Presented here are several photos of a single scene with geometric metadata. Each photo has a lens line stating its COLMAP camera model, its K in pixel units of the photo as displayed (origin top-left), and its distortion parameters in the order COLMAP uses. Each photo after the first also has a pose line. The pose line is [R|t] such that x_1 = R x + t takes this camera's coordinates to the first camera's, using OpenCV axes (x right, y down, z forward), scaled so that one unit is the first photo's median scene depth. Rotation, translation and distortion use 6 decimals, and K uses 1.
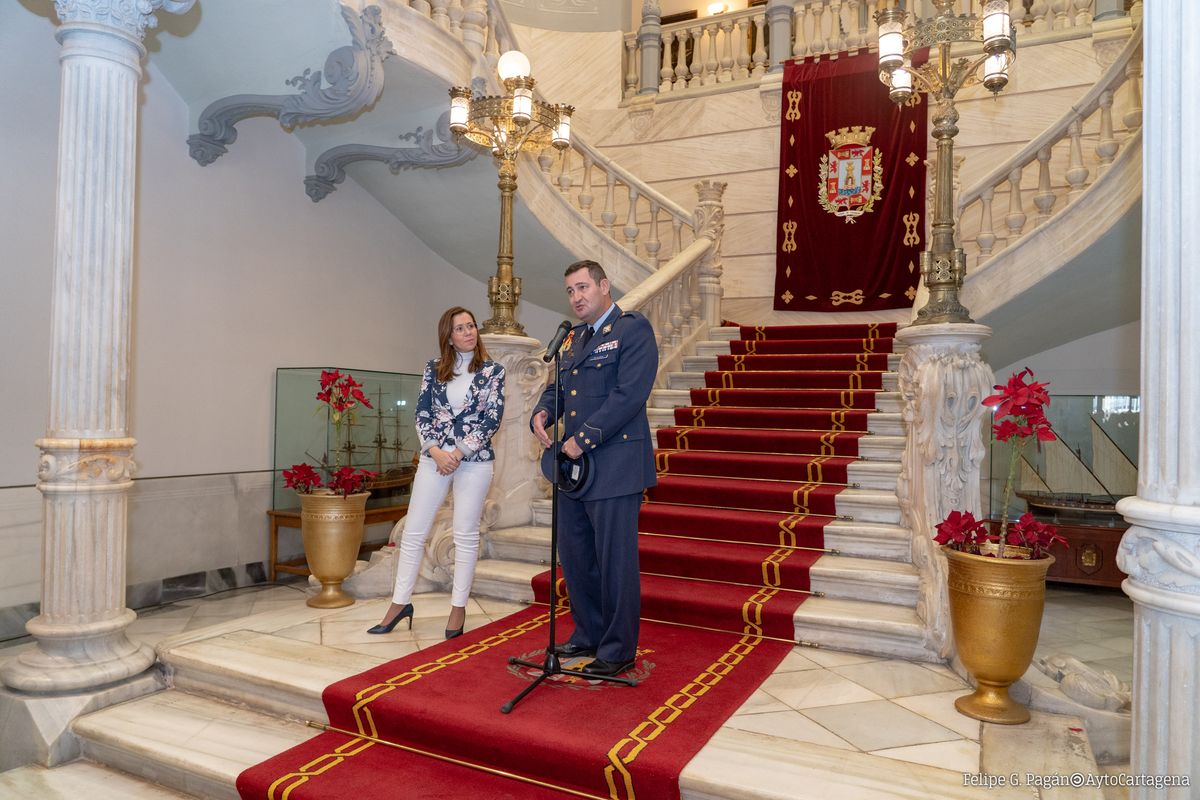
lens RADIAL K [[807.3, 0, 600.0], [0, 807.3, 400.0], [0, 0, 1]] dist [-0.022373, 0.002334]
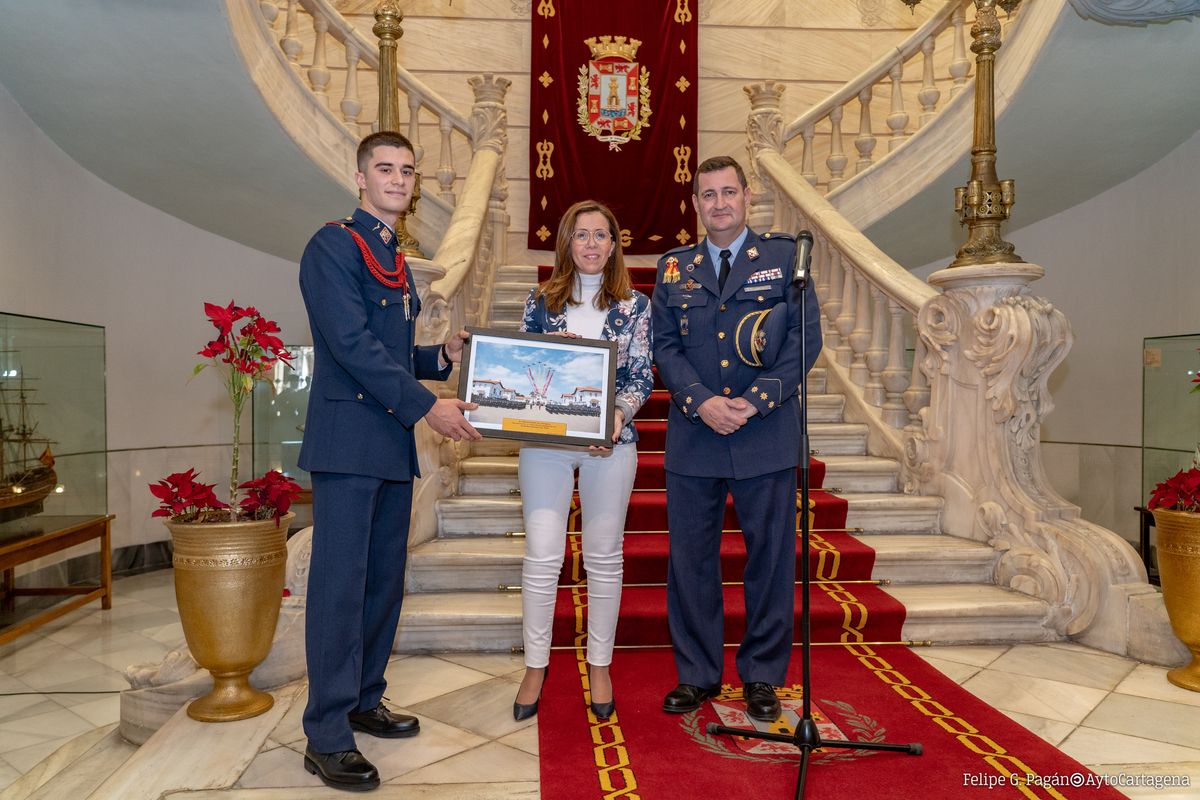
lens RADIAL K [[932.5, 0, 600.0], [0, 932.5, 400.0], [0, 0, 1]] dist [0.005606, 0.002890]
pose [[0.862025, -0.030959, 0.505920, -0.243336], [0.010893, 0.999034, 0.042574, 0.003421], [-0.506749, -0.031189, 0.861529, 0.164281]]
